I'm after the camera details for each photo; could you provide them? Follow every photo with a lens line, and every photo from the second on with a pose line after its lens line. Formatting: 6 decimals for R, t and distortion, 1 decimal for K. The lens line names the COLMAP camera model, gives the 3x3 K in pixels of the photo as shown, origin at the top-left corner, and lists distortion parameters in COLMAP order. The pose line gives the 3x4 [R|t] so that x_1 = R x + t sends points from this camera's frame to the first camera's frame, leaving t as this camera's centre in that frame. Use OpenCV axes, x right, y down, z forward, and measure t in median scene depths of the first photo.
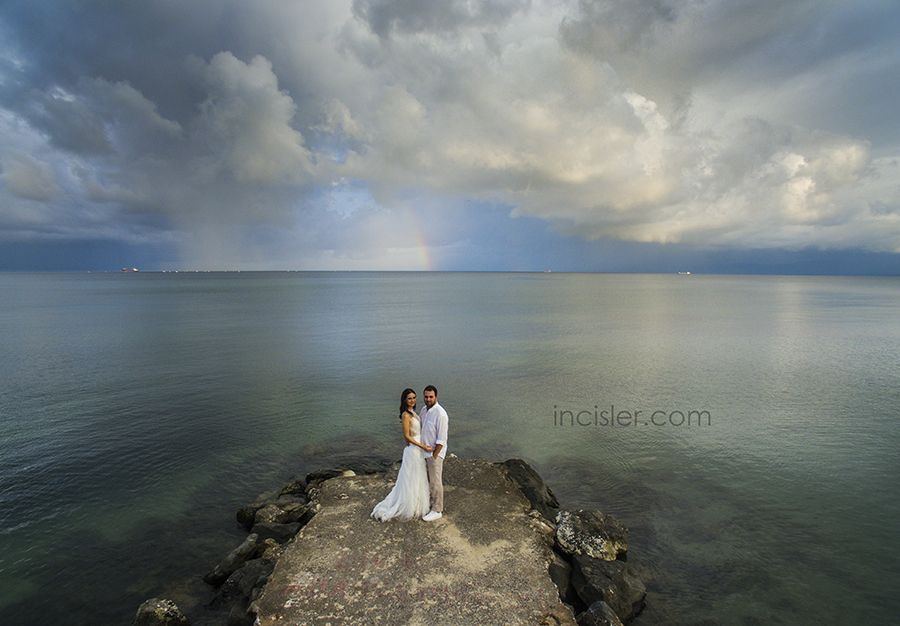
lens RADIAL K [[532.3, 0, 447.4], [0, 532.3, 314.5], [0, 0, 1]] dist [-0.004446, 0.000191]
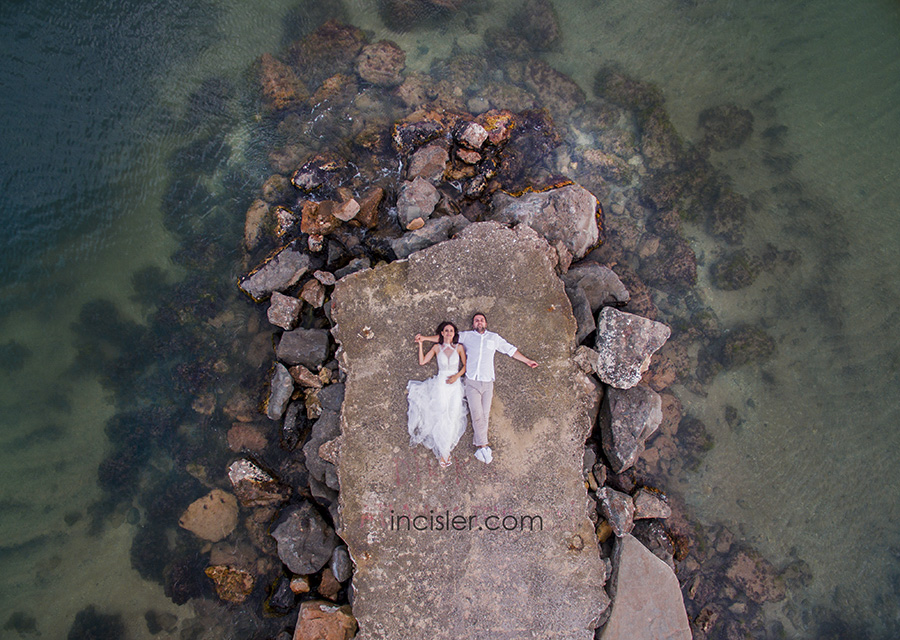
lens RADIAL K [[518.7, 0, 447.2], [0, 518.7, 346.6], [0, 0, 1]] dist [-0.032558, 0.030016]
pose [[0.998710, -0.044845, 0.023834, -0.105499], [-0.014095, 0.206123, 0.978425, -0.600807], [-0.048790, -0.977498, 0.205225, 0.976059]]
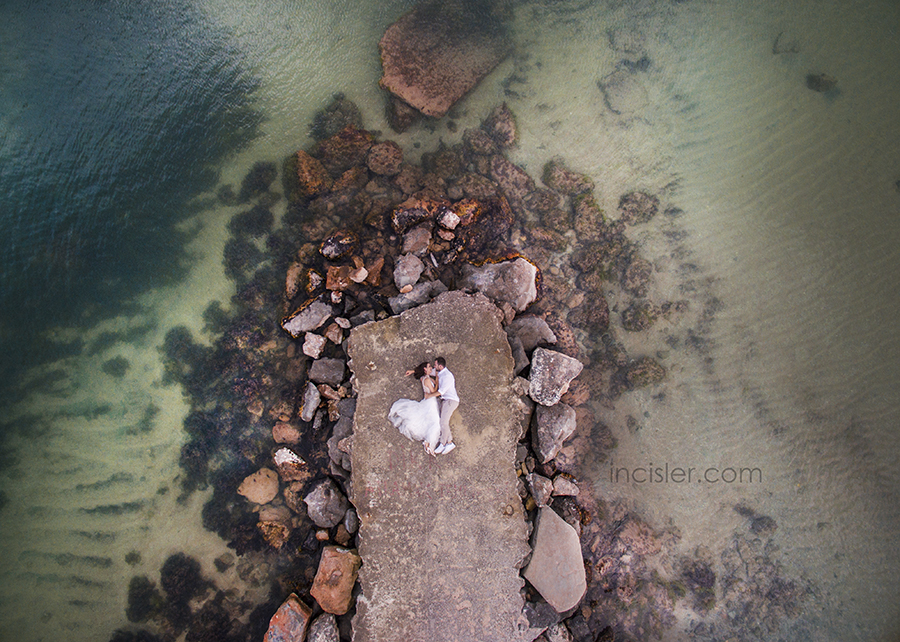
lens RADIAL K [[518.7, 0, 443.0], [0, 518.7, 322.3], [0, 0, 1]] dist [-0.032558, 0.030016]
pose [[0.999577, -0.025045, 0.014780, -0.047060], [-0.009351, 0.204419, 0.978839, -1.131292], [-0.027537, -0.978563, 0.204099, 1.030965]]
